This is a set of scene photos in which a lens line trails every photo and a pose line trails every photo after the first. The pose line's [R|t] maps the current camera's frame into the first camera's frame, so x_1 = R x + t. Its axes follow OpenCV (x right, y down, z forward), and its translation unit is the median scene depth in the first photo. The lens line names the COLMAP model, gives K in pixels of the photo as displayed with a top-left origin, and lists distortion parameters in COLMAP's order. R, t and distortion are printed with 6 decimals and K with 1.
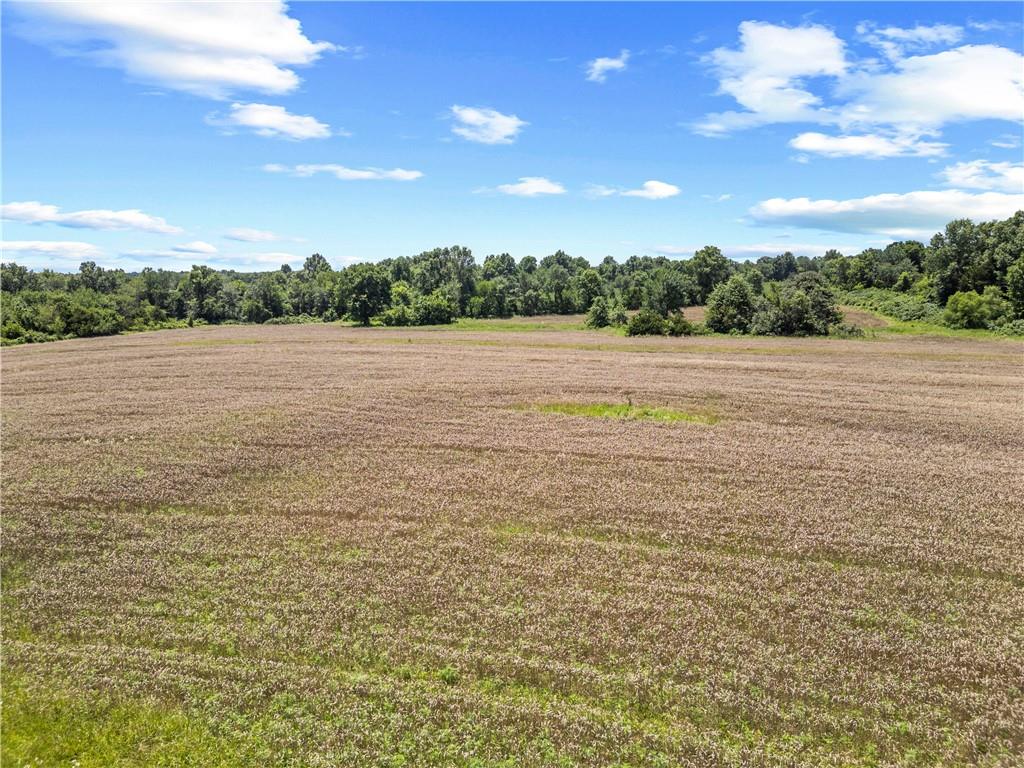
lens RADIAL K [[712.8, 0, 509.3], [0, 712.8, 379.0], [0, 0, 1]] dist [0.079485, -0.084557]
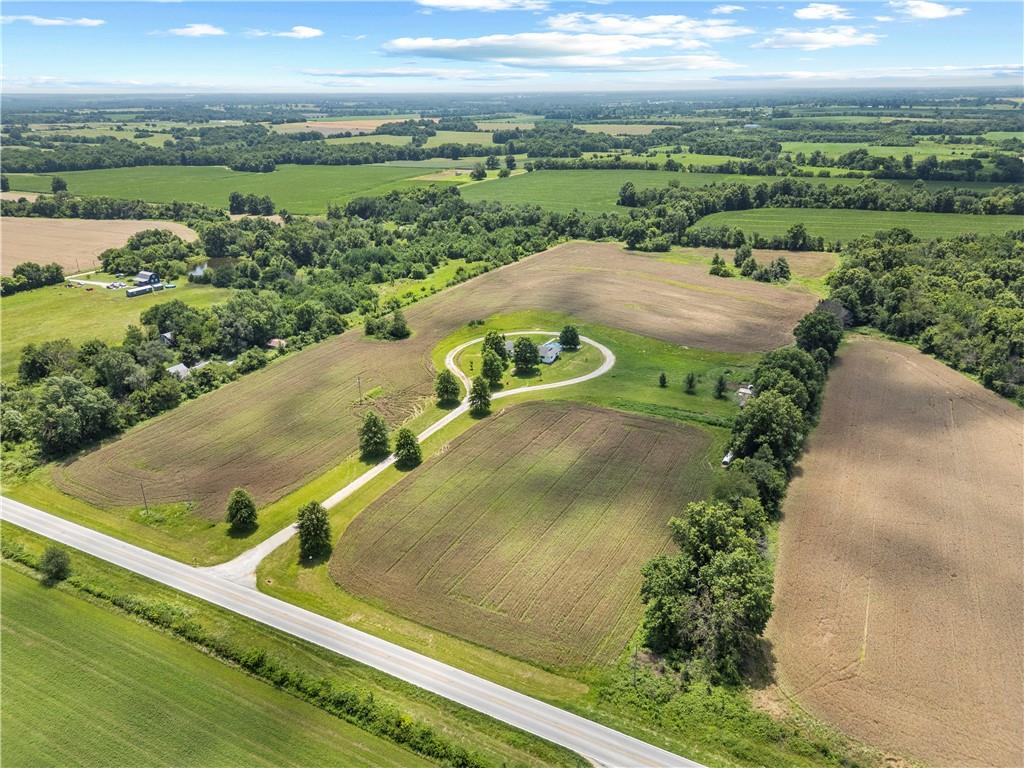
lens RADIAL K [[712.8, 0, 509.3], [0, 712.8, 379.0], [0, 0, 1]] dist [0.079485, -0.084557]
pose [[0.899549, 0.170669, -0.402099, 0.615146], [-0.070746, 0.965283, 0.251442, -0.293777], [0.431053, -0.197737, 0.880394, -1.829517]]
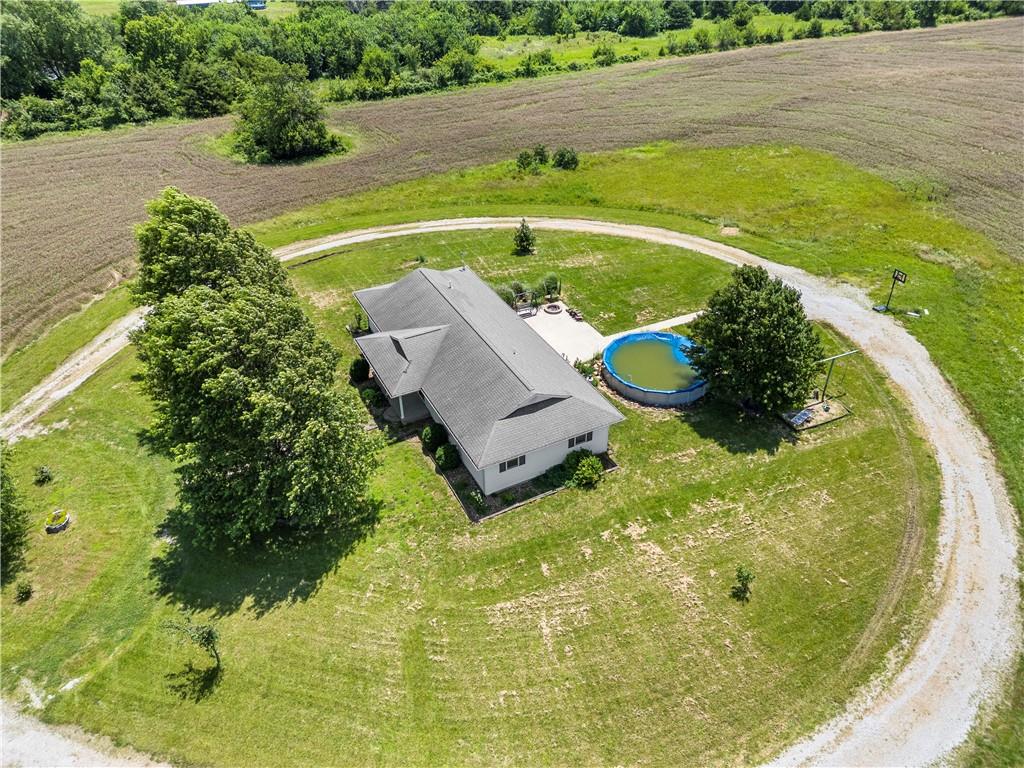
lens RADIAL K [[715.8, 0, 506.7], [0, 715.8, 383.9], [0, 0, 1]] dist [0.024022, 0.000438]
pose [[0.481014, 0.514924, -0.709562, 0.177961], [-0.119800, 0.840357, 0.528628, -0.080237], [0.868489, -0.169272, 0.465912, -0.379195]]
